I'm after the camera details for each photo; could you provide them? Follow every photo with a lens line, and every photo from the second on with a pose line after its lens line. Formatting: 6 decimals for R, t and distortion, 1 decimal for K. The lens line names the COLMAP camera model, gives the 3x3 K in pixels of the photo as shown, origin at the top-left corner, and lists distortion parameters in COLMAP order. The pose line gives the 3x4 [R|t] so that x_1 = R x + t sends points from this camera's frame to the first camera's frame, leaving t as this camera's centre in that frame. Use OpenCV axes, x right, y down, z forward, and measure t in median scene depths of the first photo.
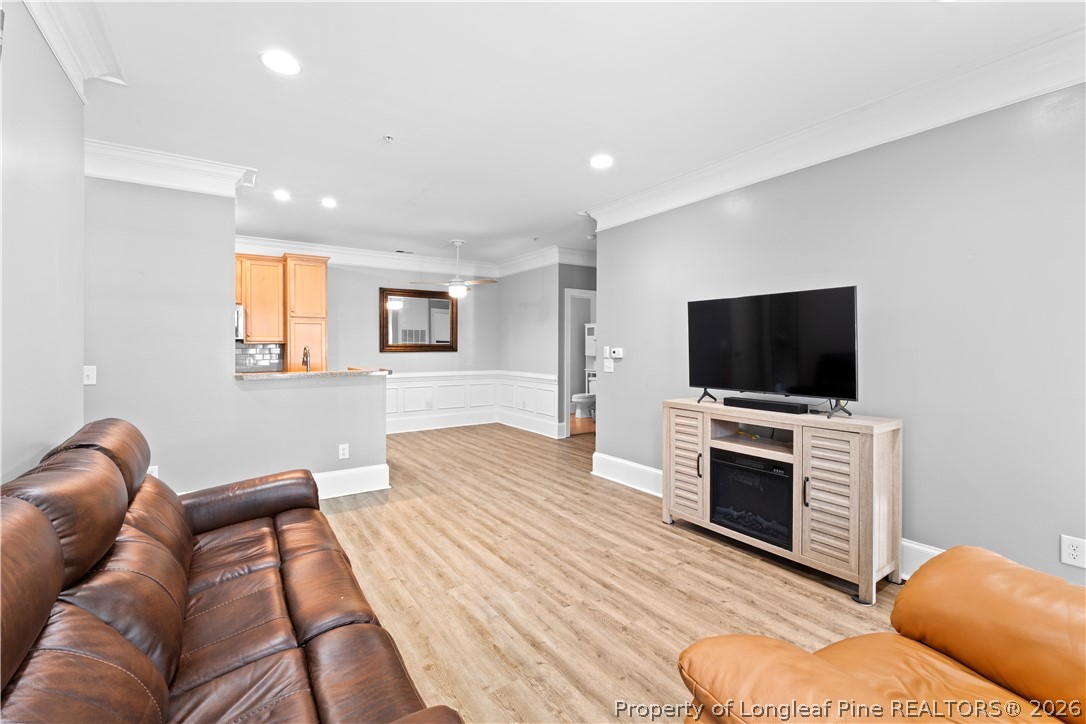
lens RADIAL K [[461.4, 0, 537.8], [0, 461.4, 351.7], [0, 0, 1]] dist [-0.000308, -0.000316]
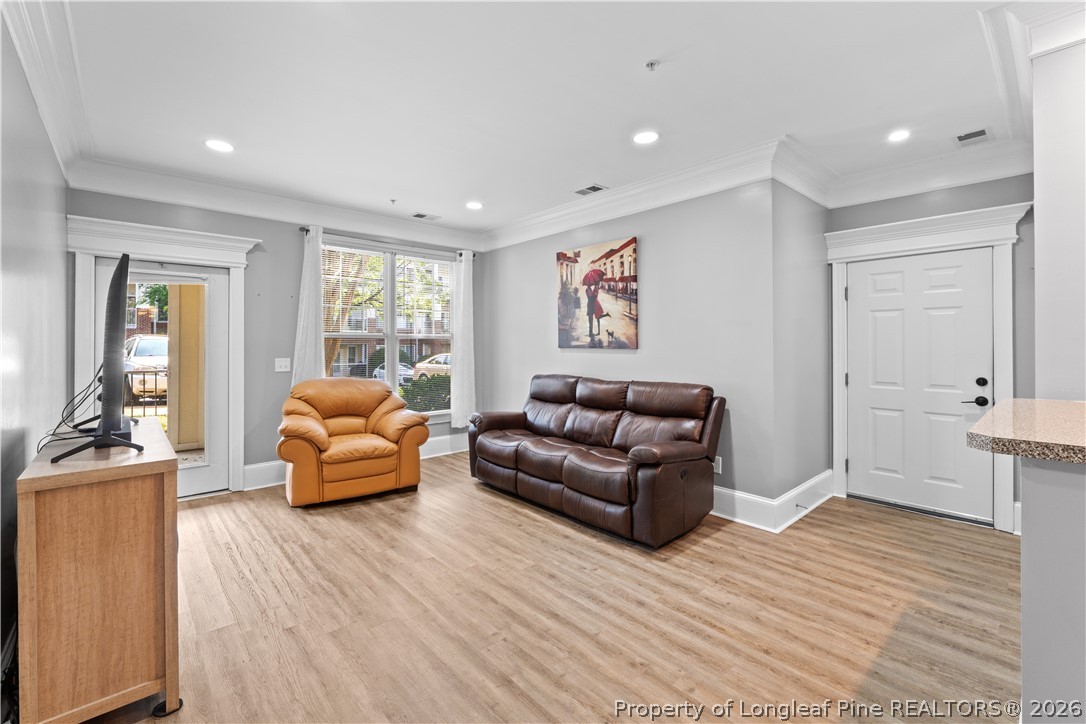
lens RADIAL K [[461.4, 0, 544.0], [0, 461.4, 339.8], [0, 0, 1]] dist [-0.000308, -0.000316]
pose [[-0.989240, 0.001526, -0.146297, -0.038842], [0.000964, 0.999992, 0.003909, -0.021168], [0.146302, 0.003726, -0.989233, 1.548957]]
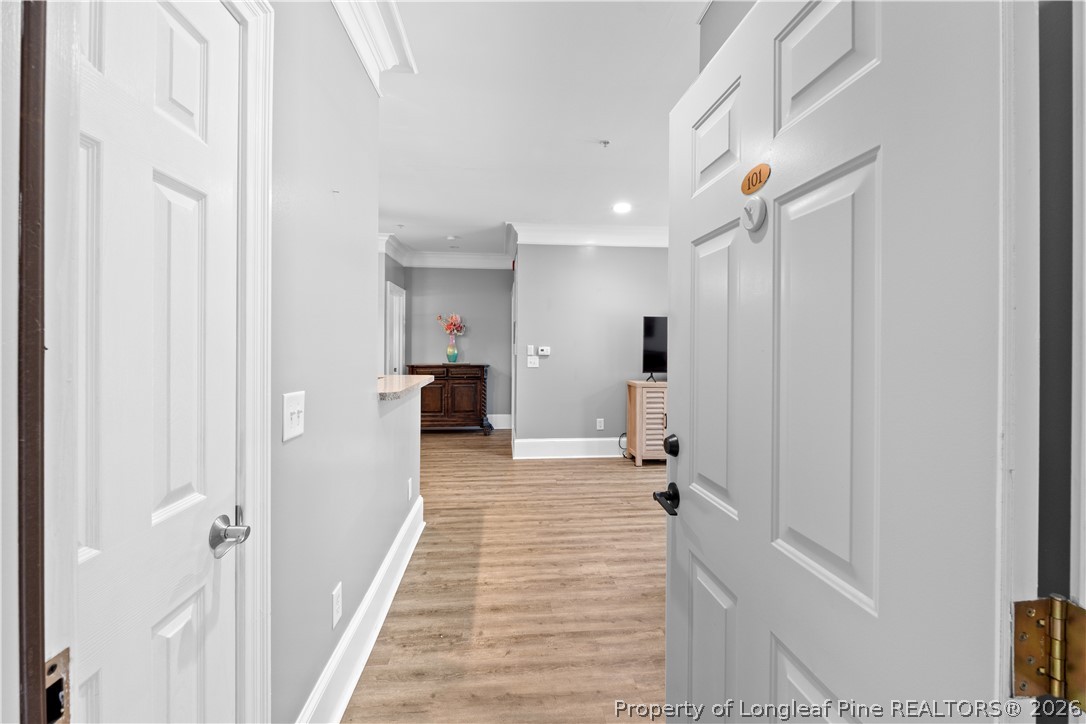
lens RADIAL K [[461.4, 0, 540.7], [0, 461.4, 355.5], [0, 0, 1]] dist [-0.000308, -0.000316]
pose [[0.478243, -0.014653, 0.878106, -1.161403], [0.003441, 0.999884, 0.014811, -0.003939], [-0.878221, -0.004061, 0.478238, 0.575998]]
